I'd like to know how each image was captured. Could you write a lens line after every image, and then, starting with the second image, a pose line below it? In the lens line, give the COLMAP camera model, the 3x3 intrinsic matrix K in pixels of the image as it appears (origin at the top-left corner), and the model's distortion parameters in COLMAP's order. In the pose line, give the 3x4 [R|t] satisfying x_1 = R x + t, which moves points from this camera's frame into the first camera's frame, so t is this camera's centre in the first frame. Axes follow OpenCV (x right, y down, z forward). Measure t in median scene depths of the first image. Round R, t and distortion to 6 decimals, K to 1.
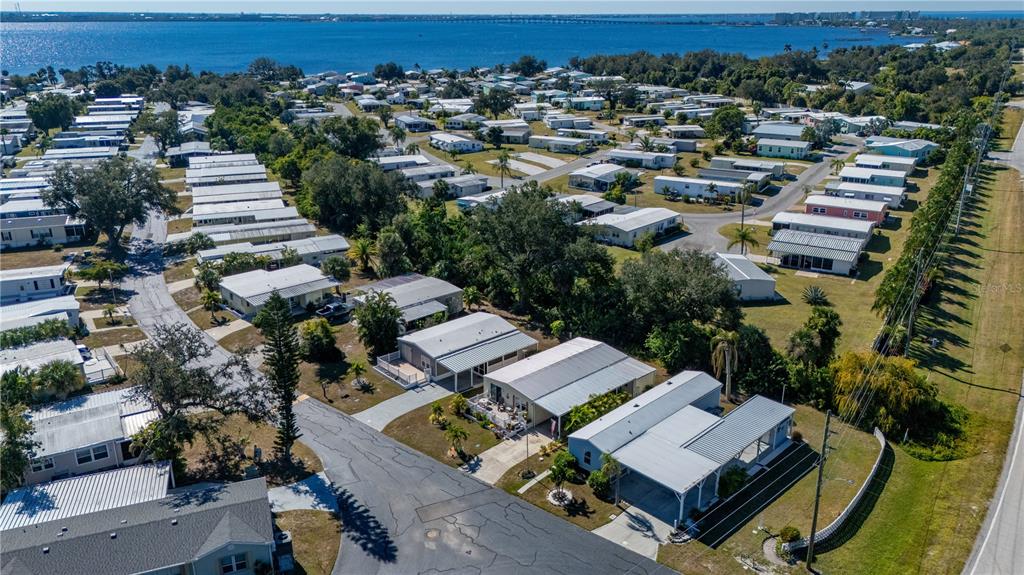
lens RADIAL K [[754.1, 0, 494.0], [0, 754.1, 282.9], [0, 0, 1]] dist [0.068297, -0.079123]
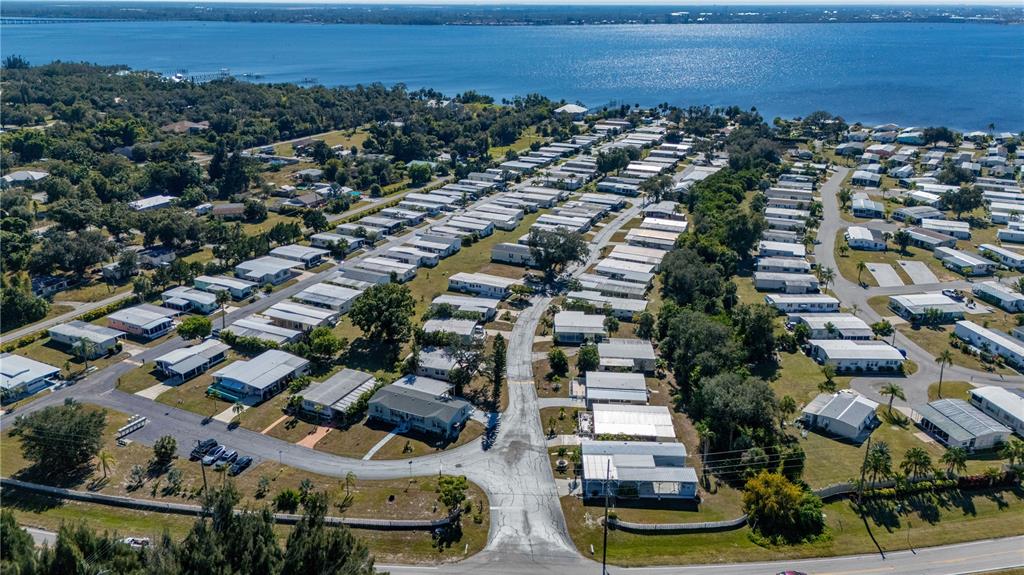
lens RADIAL K [[754.1, 0, 494.0], [0, 754.1, 282.9], [0, 0, 1]] dist [0.068297, -0.079123]
pose [[0.665224, 0.250986, -0.703195, 0.681873], [-0.229751, 0.964920, 0.127056, -0.225282], [0.710417, 0.077039, 0.699552, -0.352541]]
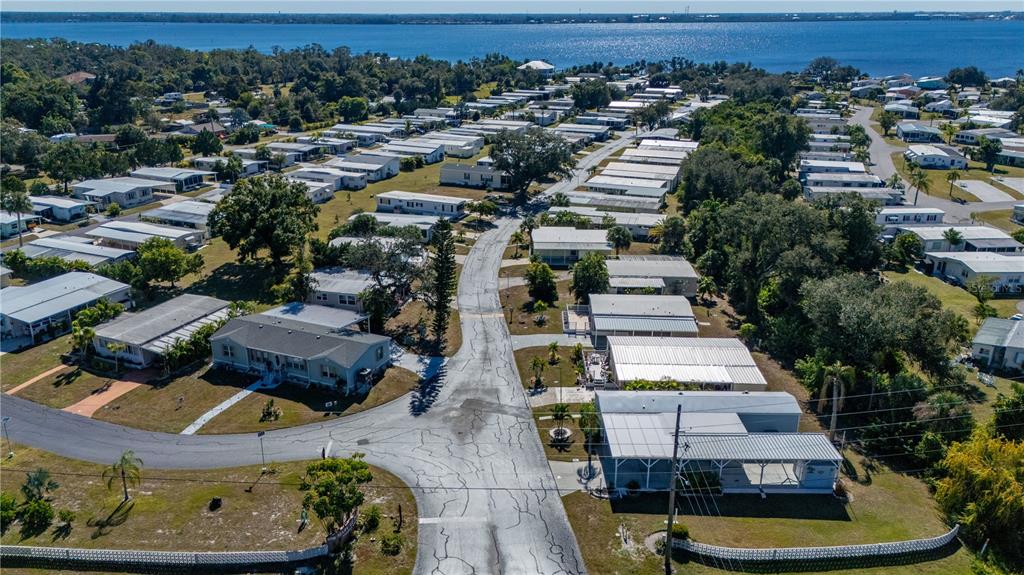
lens RADIAL K [[754.1, 0, 494.0], [0, 754.1, 282.9], [0, 0, 1]] dist [0.068297, -0.079123]
pose [[0.703517, 0.233936, -0.671072, 0.369678], [-0.233592, 0.967922, 0.092533, -0.011477], [0.671192, 0.091659, 0.735595, 0.031395]]
